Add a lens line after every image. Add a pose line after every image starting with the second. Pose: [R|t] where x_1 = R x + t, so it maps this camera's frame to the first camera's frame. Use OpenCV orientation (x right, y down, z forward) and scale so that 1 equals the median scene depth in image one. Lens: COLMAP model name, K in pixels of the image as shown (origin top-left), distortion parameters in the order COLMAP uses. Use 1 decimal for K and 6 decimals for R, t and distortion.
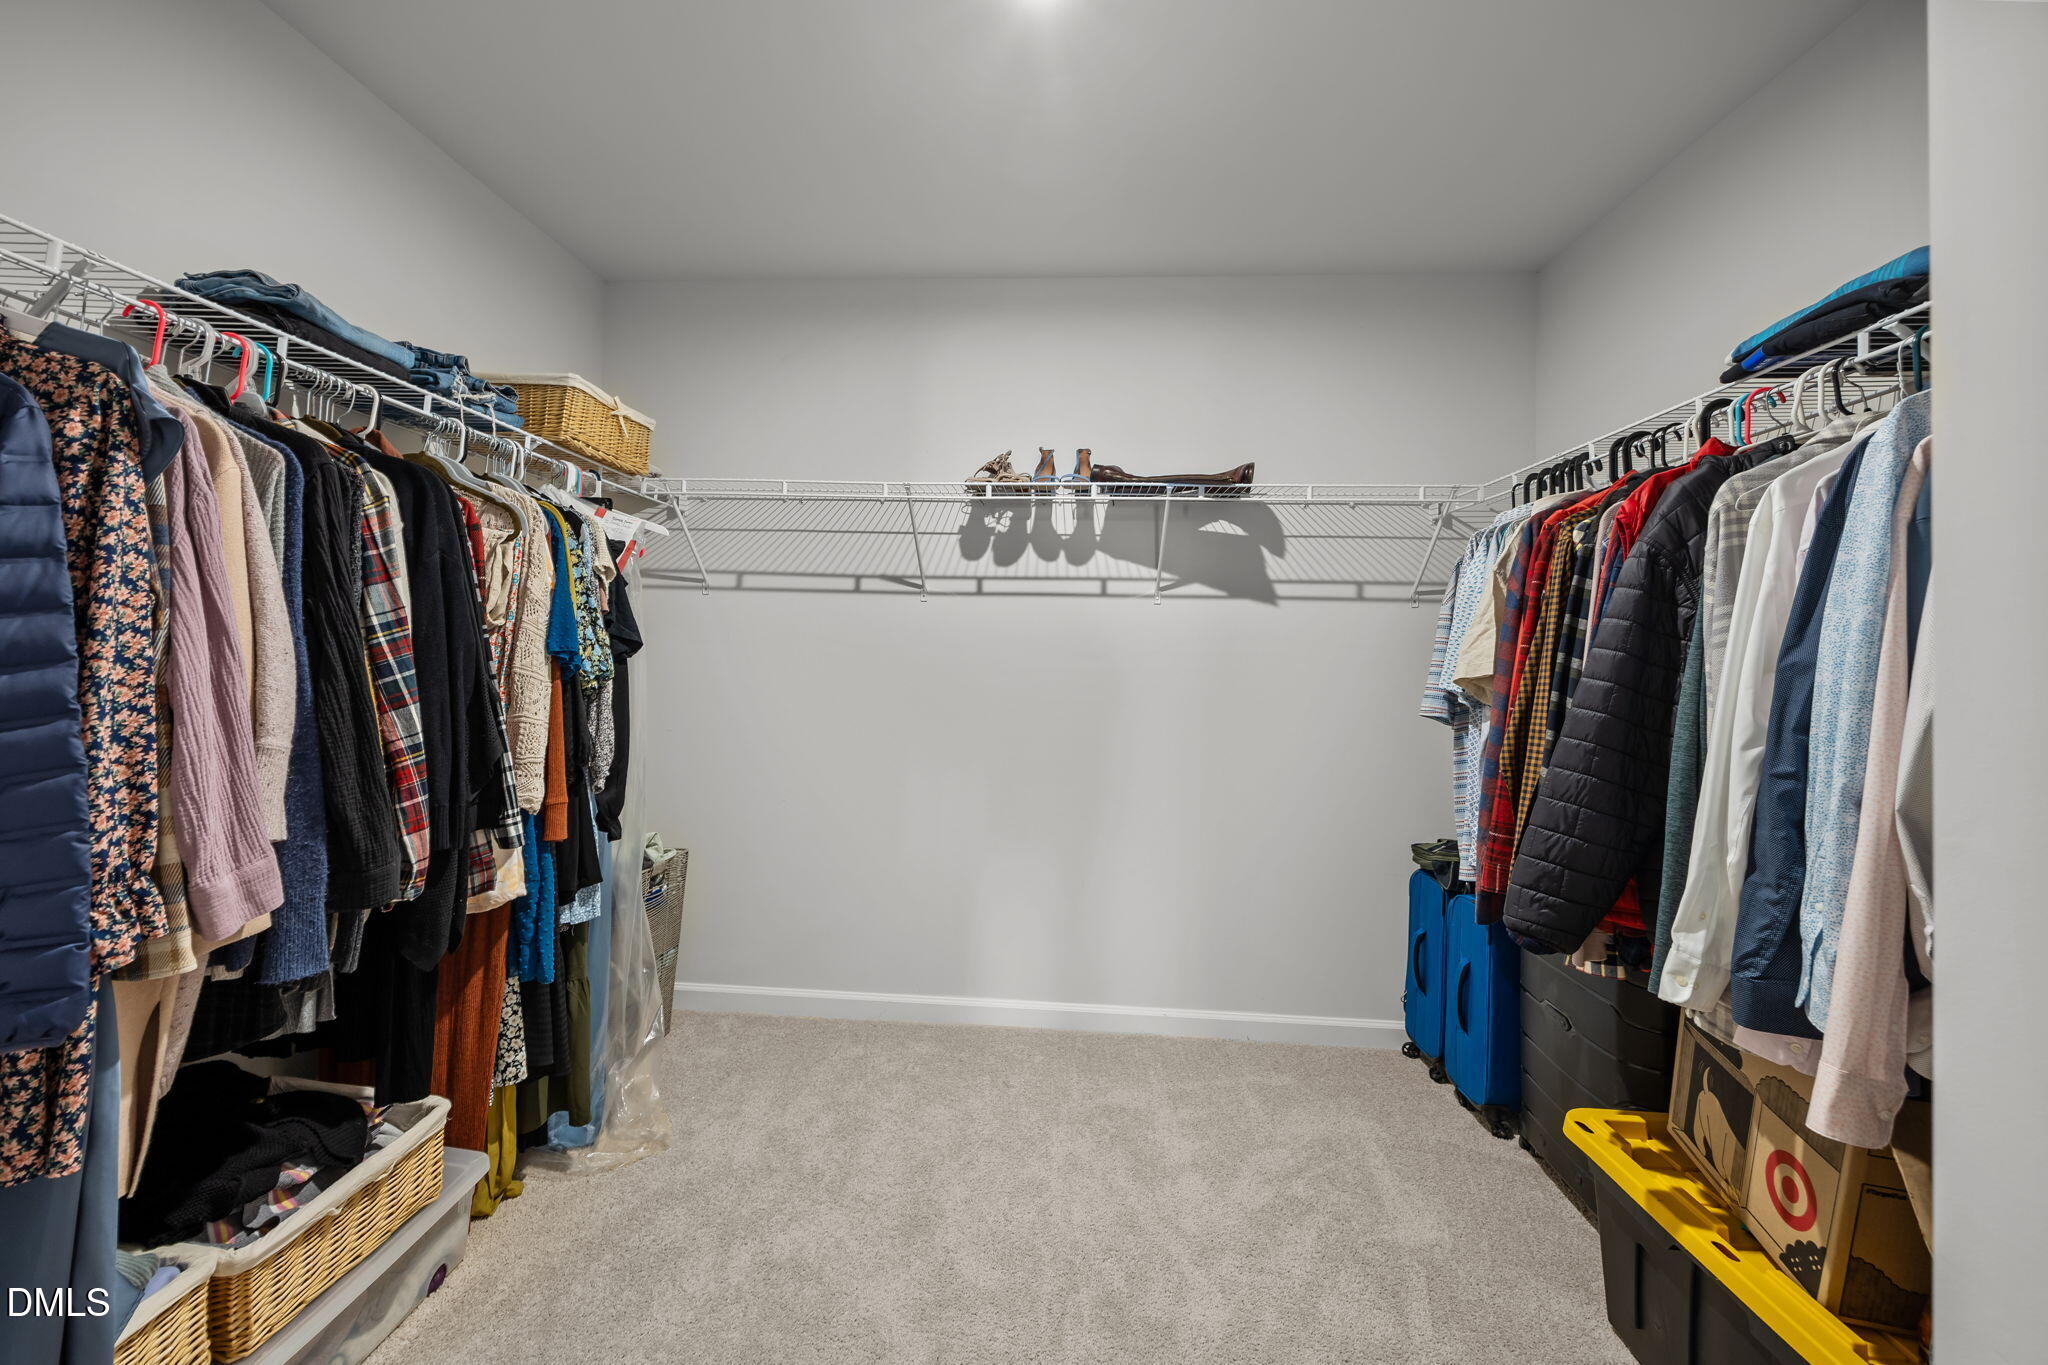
lens RADIAL K [[786.5, 0, 1026.4], [0, 786.5, 671.6], [0, 0, 1]] dist [-0.002371, -0.000114]
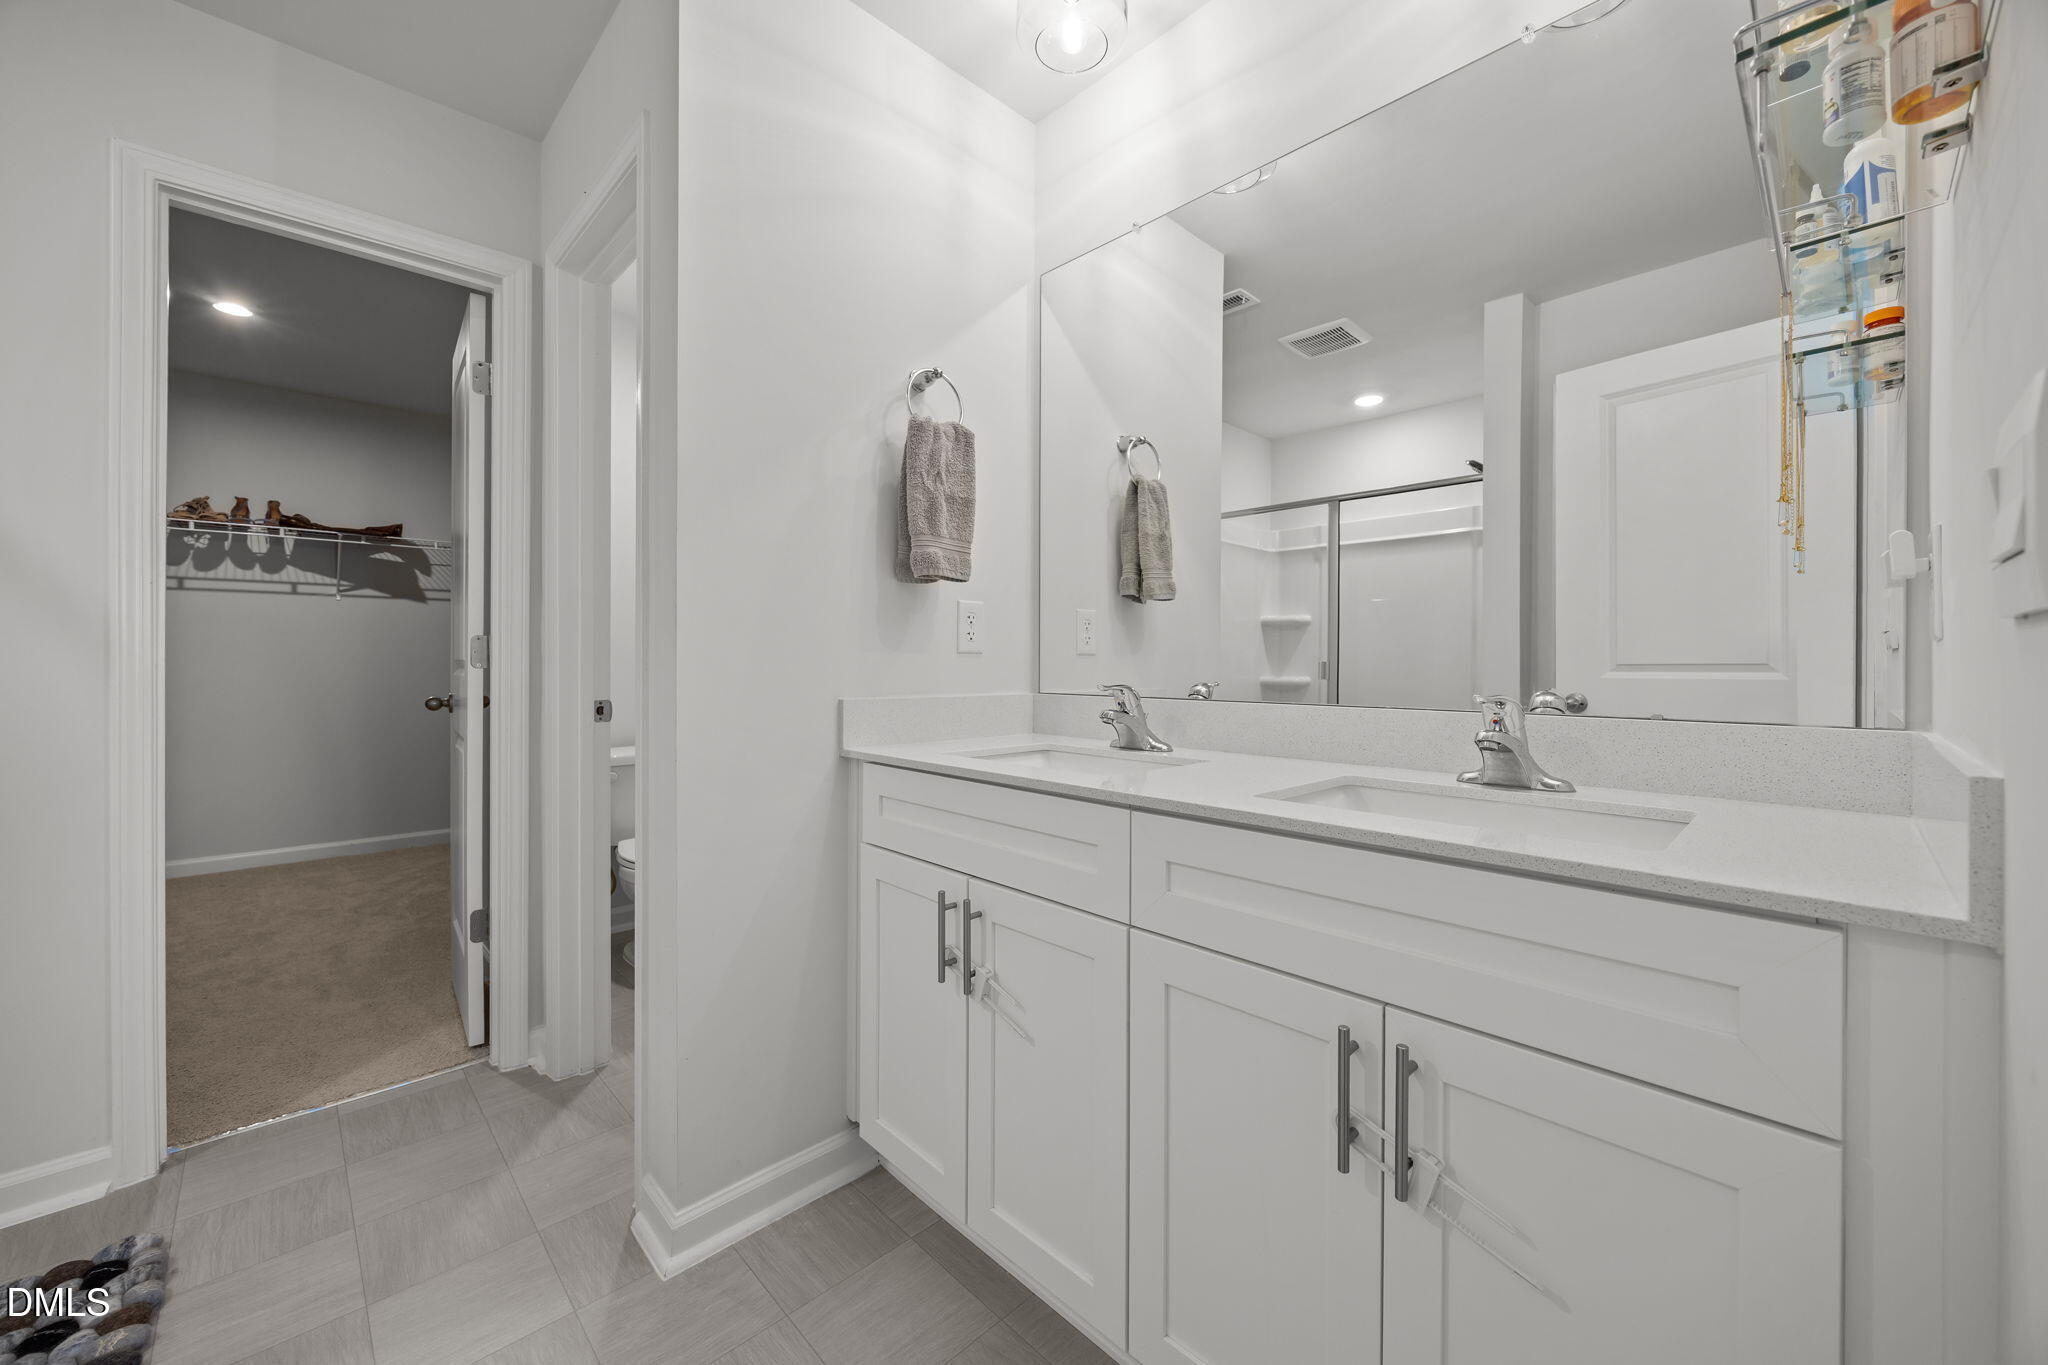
lens RADIAL K [[786.5, 0, 1026.4], [0, 786.5, 671.6], [0, 0, 1]] dist [-0.002371, -0.000114]
pose [[0.684198, -0.028771, 0.728728, -0.051965], [0.028313, 0.999516, 0.012879, 0.085374], [-0.728746, 0.011820, 0.684682, -1.195638]]
